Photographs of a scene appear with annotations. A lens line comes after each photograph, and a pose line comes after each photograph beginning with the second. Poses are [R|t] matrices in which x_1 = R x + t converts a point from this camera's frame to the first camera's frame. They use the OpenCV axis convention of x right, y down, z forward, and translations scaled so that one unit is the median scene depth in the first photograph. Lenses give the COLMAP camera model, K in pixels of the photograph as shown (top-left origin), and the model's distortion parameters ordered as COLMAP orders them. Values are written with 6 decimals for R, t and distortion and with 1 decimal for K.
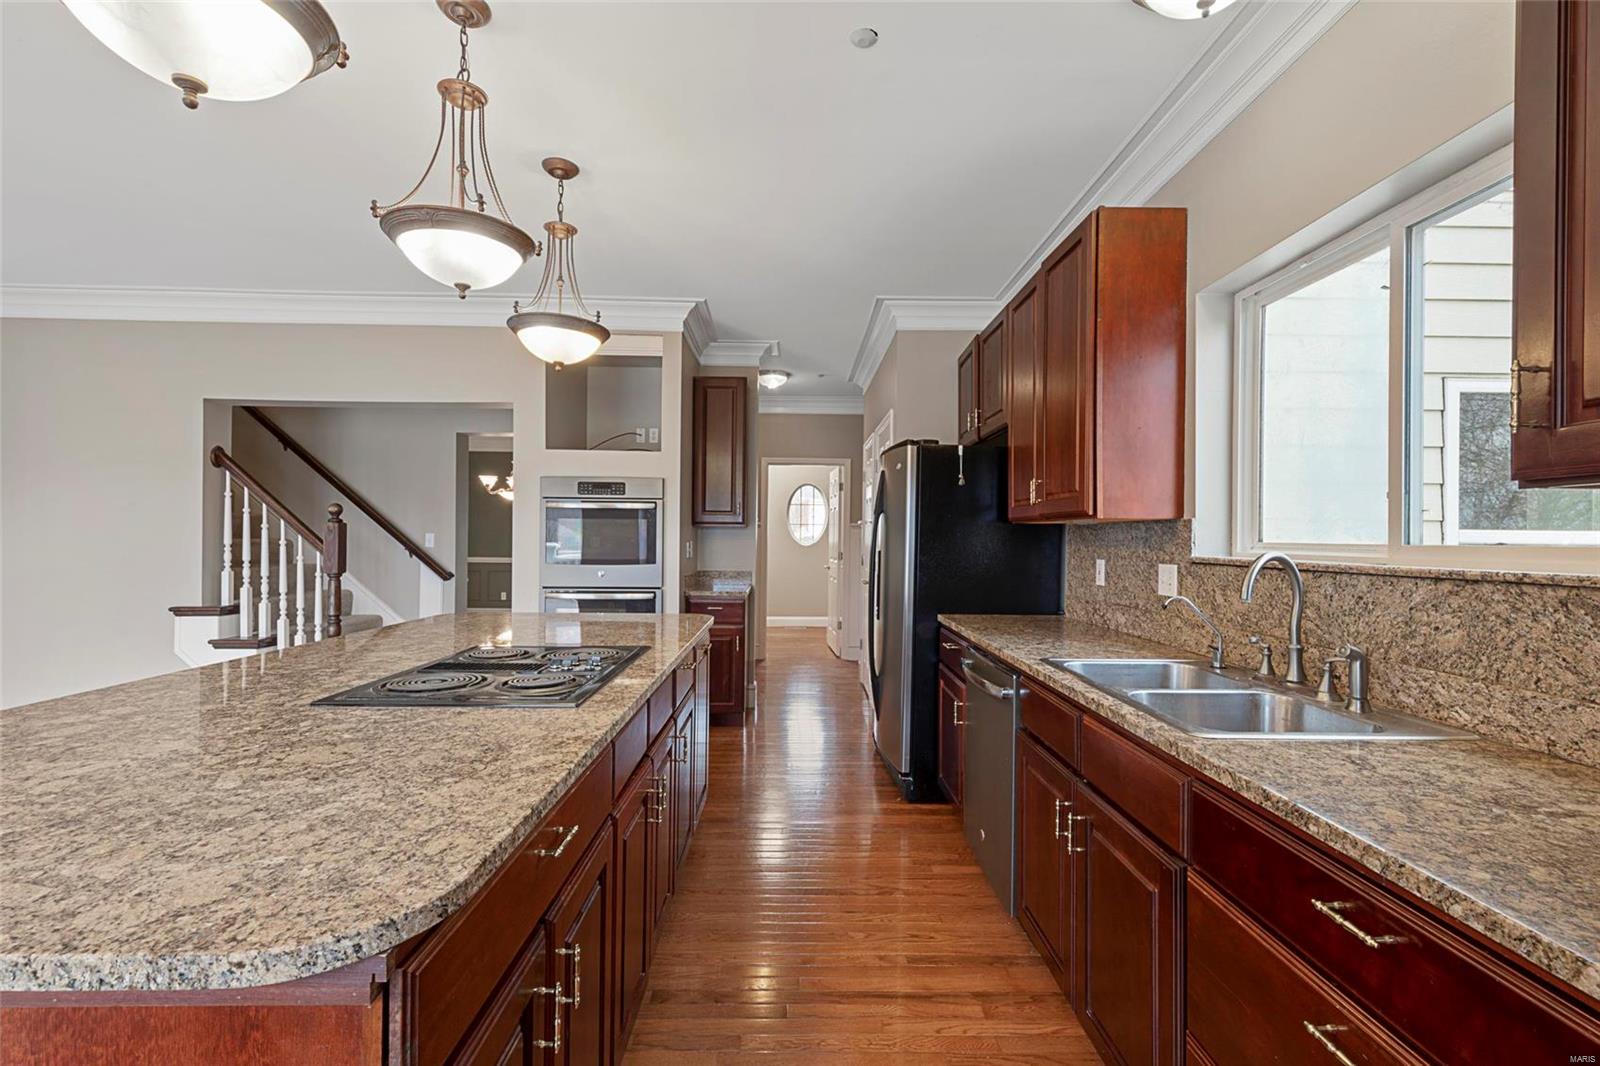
lens RADIAL K [[704.4, 0, 814.9], [0, 704.4, 534.1], [0, 0, 1]] dist [0.007400, -0.000247]
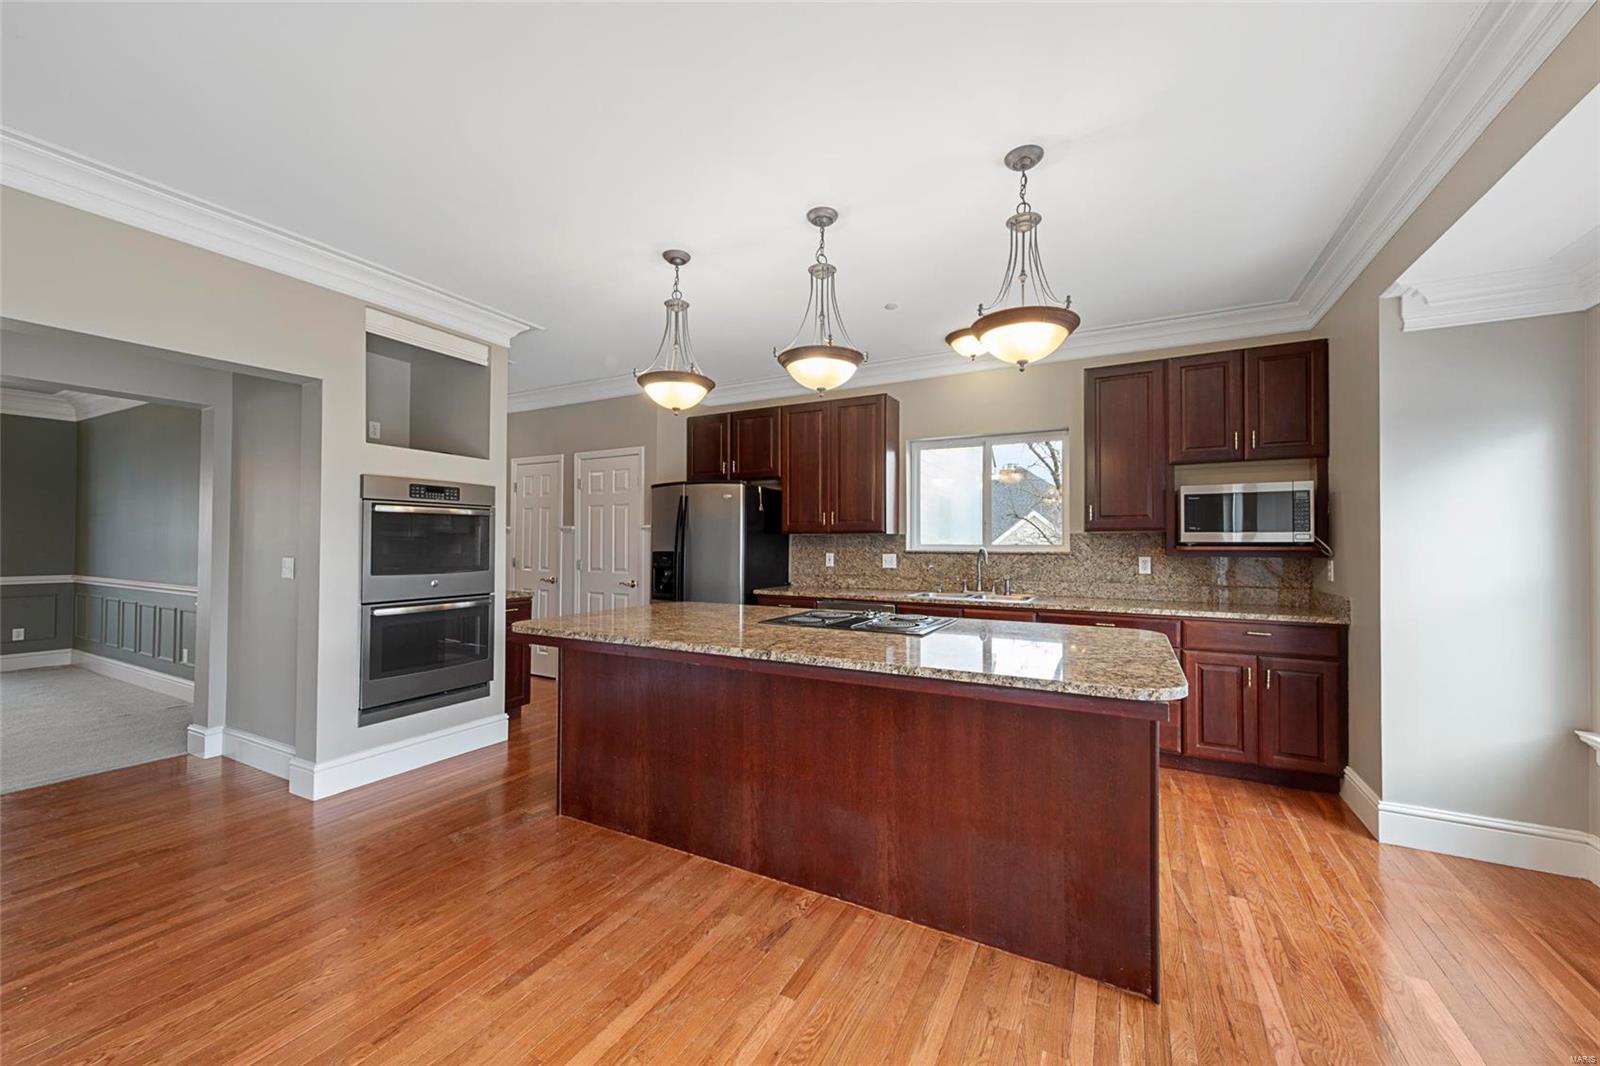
lens RADIAL K [[631.6, 0, 785.8], [0, 631.6, 535.1], [0, 0, 1]] dist [0.006102, -0.000557]
pose [[0.479033, 0.001845, 0.877795, -0.926040], [-0.001621, 0.999998, -0.001217, -0.008981], [-0.877796, -0.000840, 0.479035, 0.212720]]
